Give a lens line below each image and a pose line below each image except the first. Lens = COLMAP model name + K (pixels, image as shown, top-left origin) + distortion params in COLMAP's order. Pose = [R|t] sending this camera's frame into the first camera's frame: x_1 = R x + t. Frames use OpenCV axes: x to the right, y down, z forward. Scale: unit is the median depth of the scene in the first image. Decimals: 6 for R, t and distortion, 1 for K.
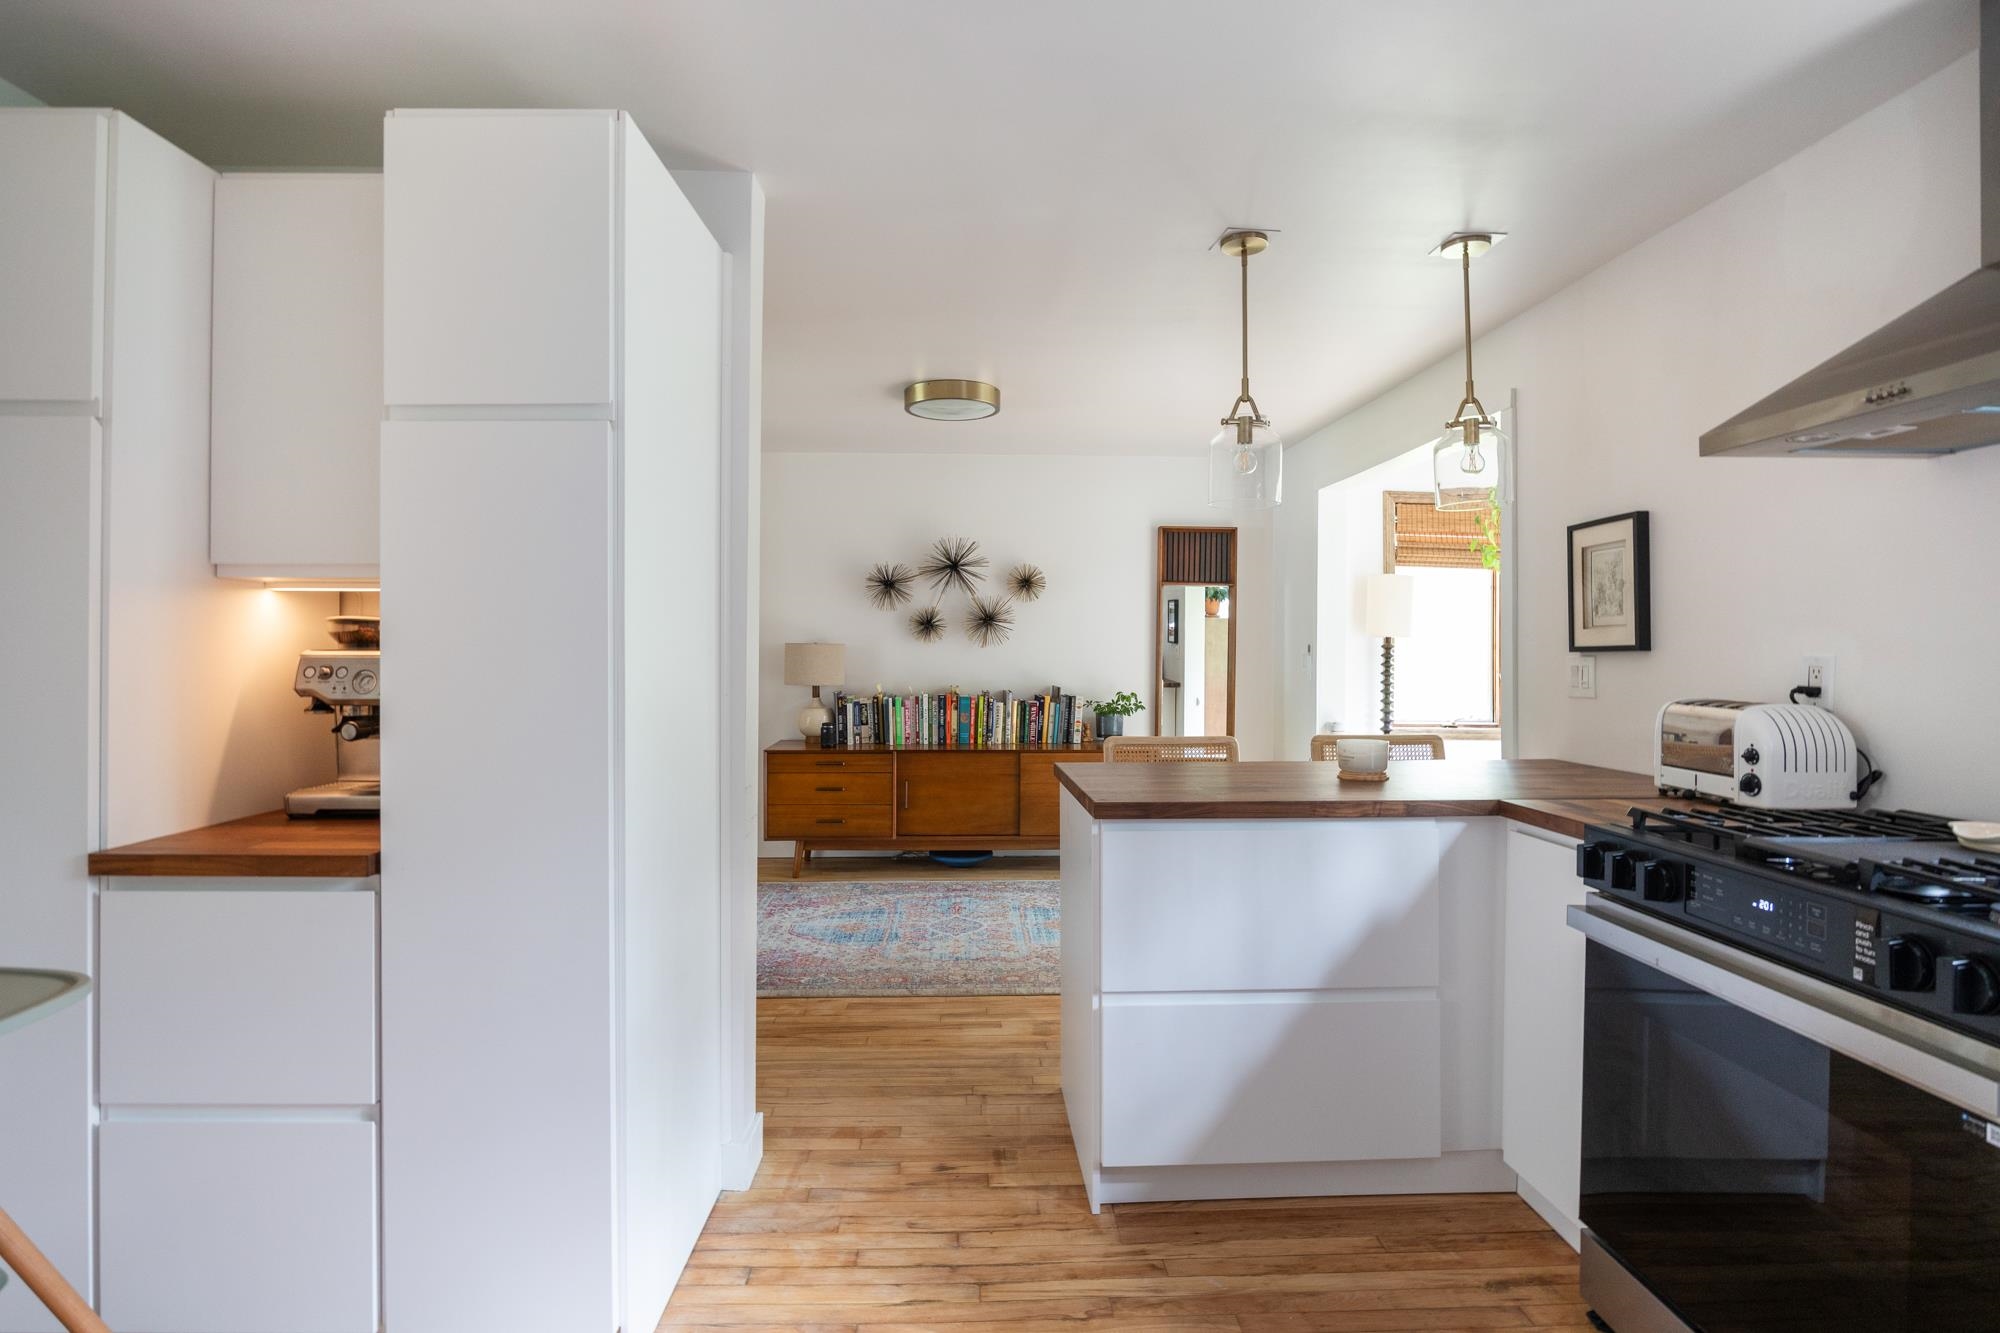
lens RADIAL K [[980.0, 0, 1003.1], [0, 980.0, 644.1], [0, 0, 1]] dist [-0.005808, 0.000377]
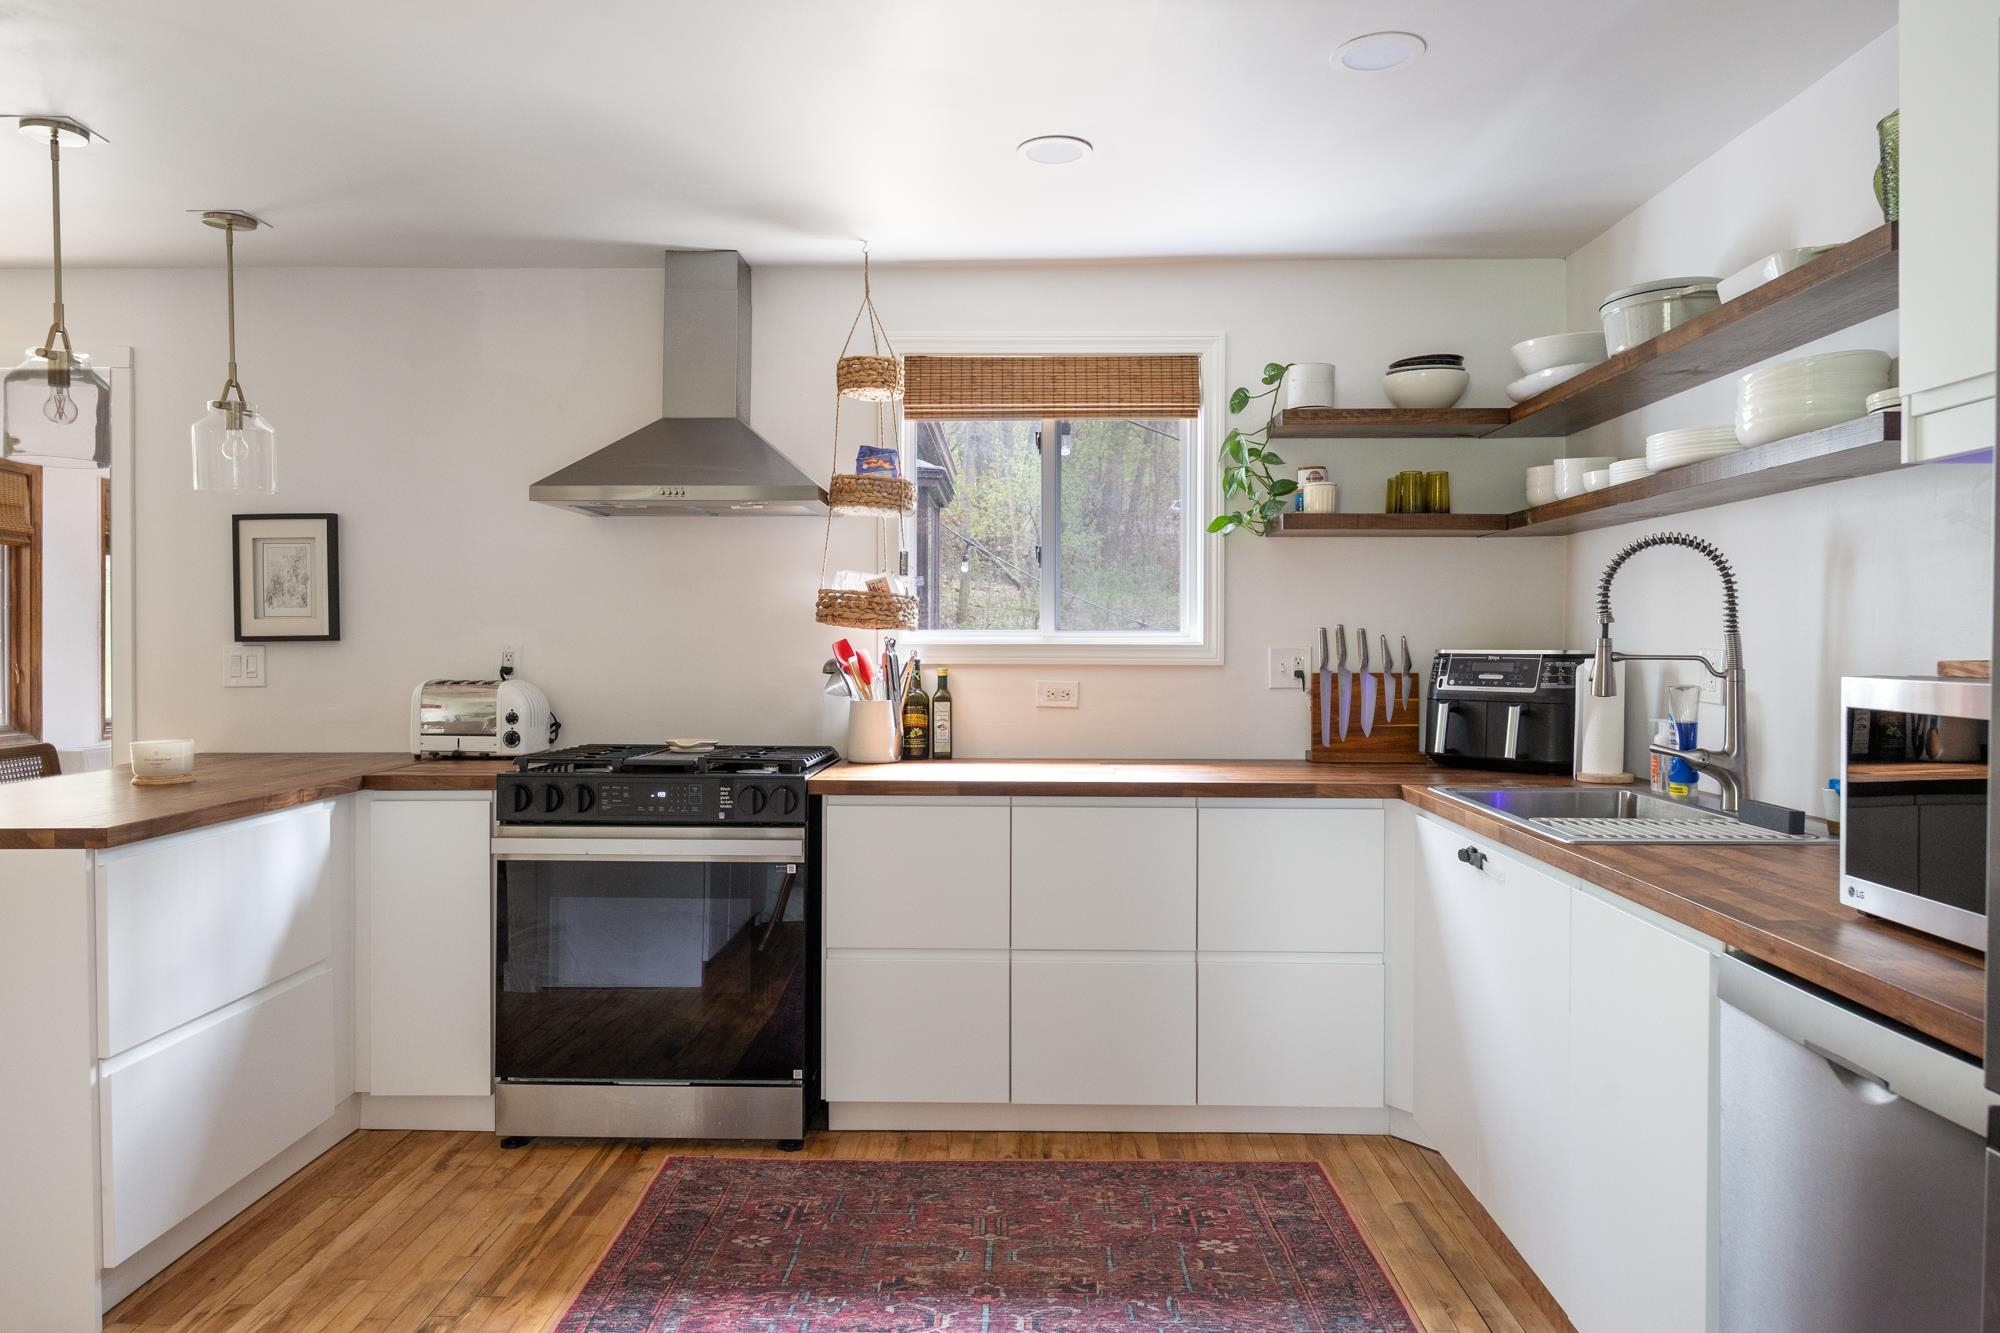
lens RADIAL K [[1292.7, 0, 1001.8], [0, 1292.7, 656.6], [0, 0, 1]] dist [-0.002363, -0.006107]
pose [[0.064555, -0.012552, 0.997835, -0.945682], [-0.008180, 0.999881, 0.013106, -0.000737], [-0.997881, -0.009008, 0.064444, 0.192239]]
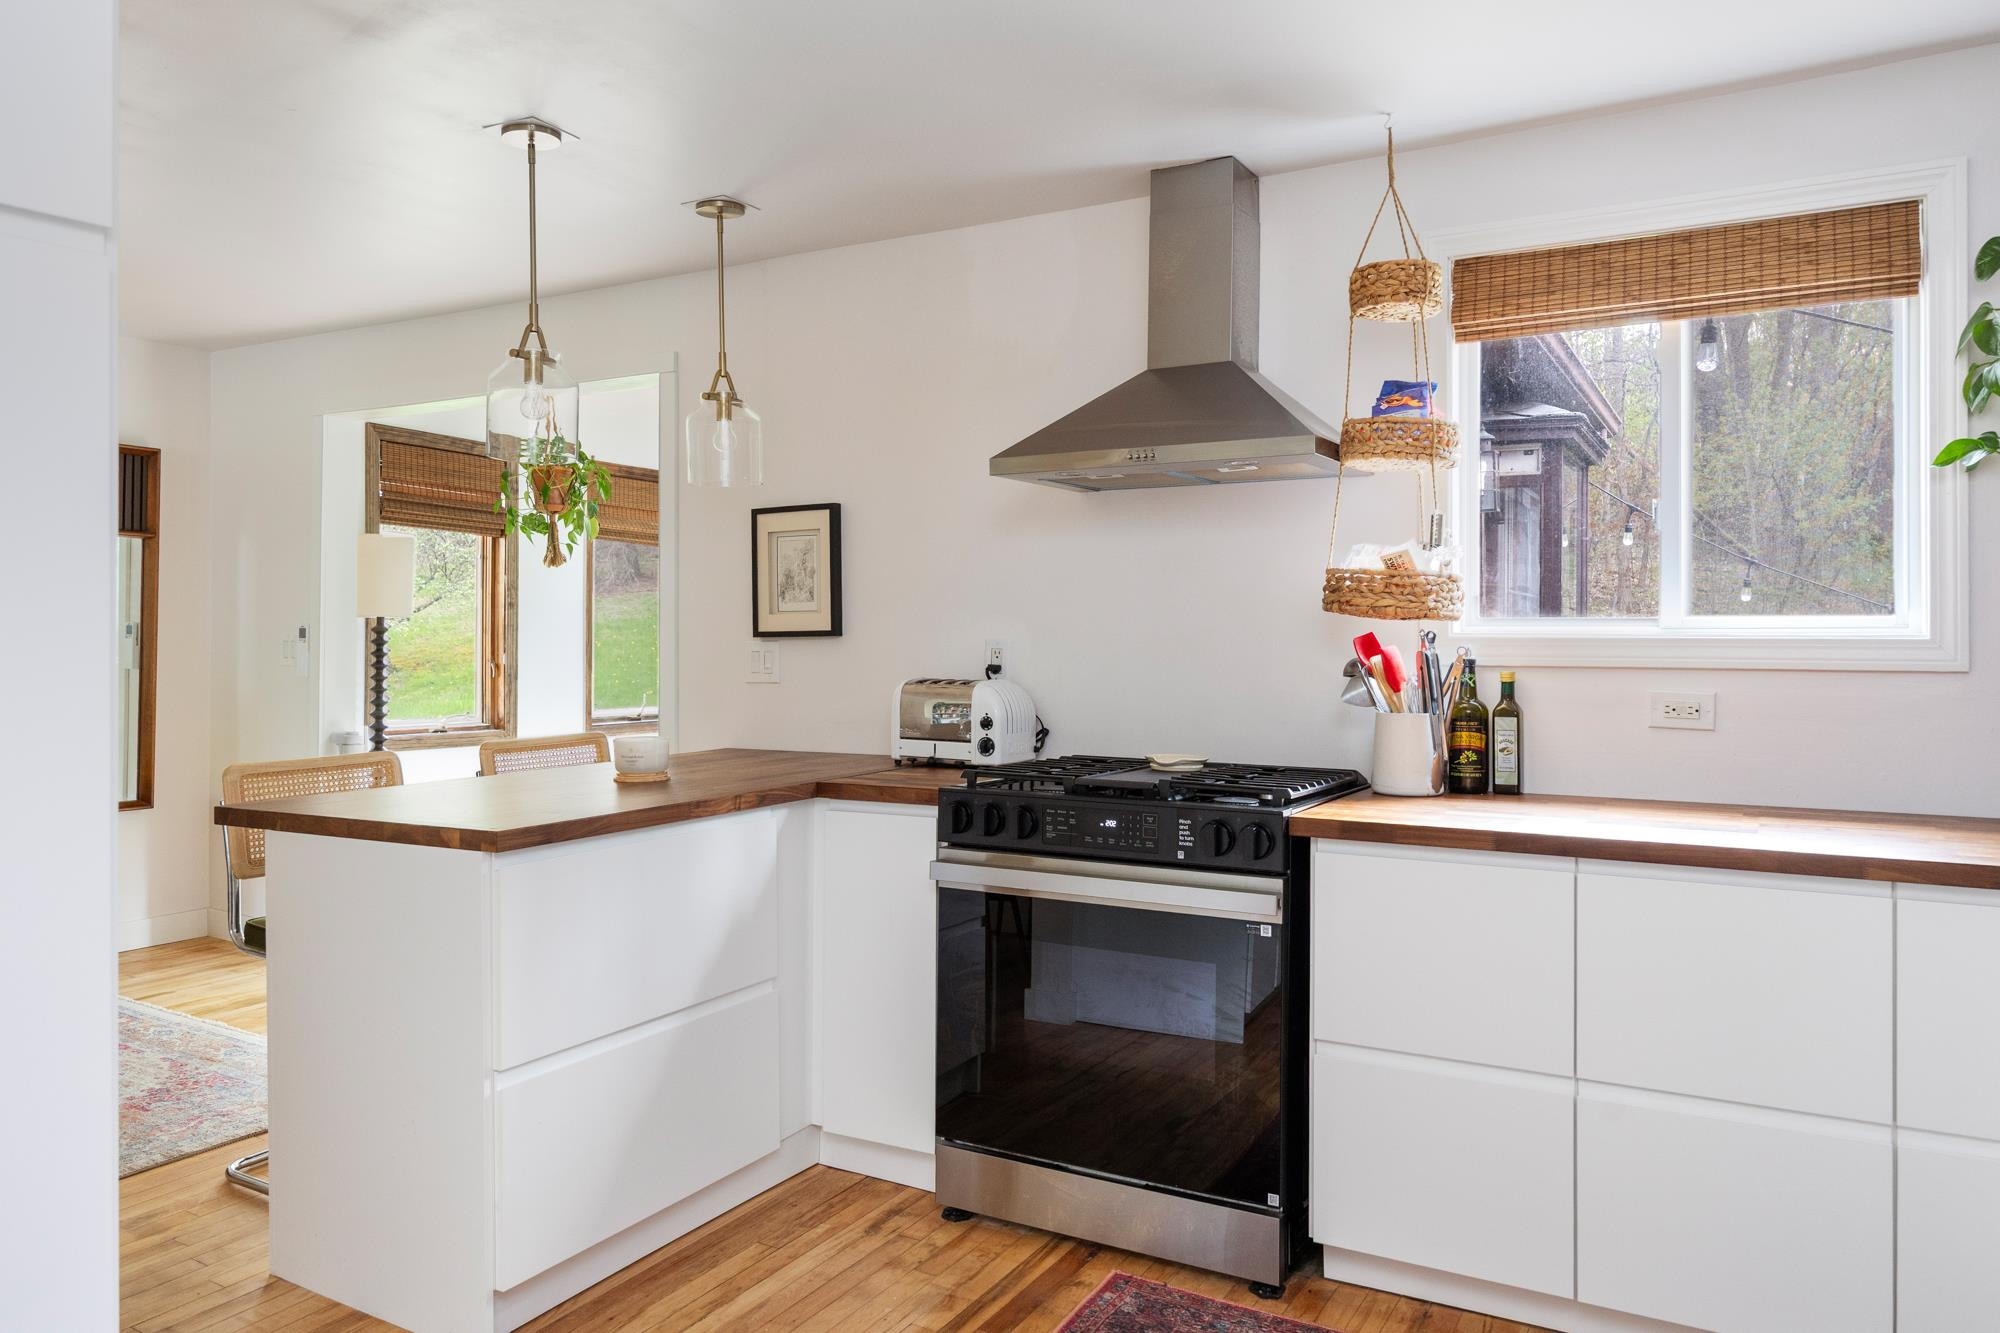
lens RADIAL K [[1368.4, 0, 993.9], [0, 1368.4, 630.5], [0, 0, 1]] dist [-0.000567, 0.000078]
pose [[0.536877, 0.000914, 0.843660, -0.631026], [-0.004289, 0.999989, 0.001646, -0.002659], [-0.843649, -0.004502, 0.536875, 0.077867]]
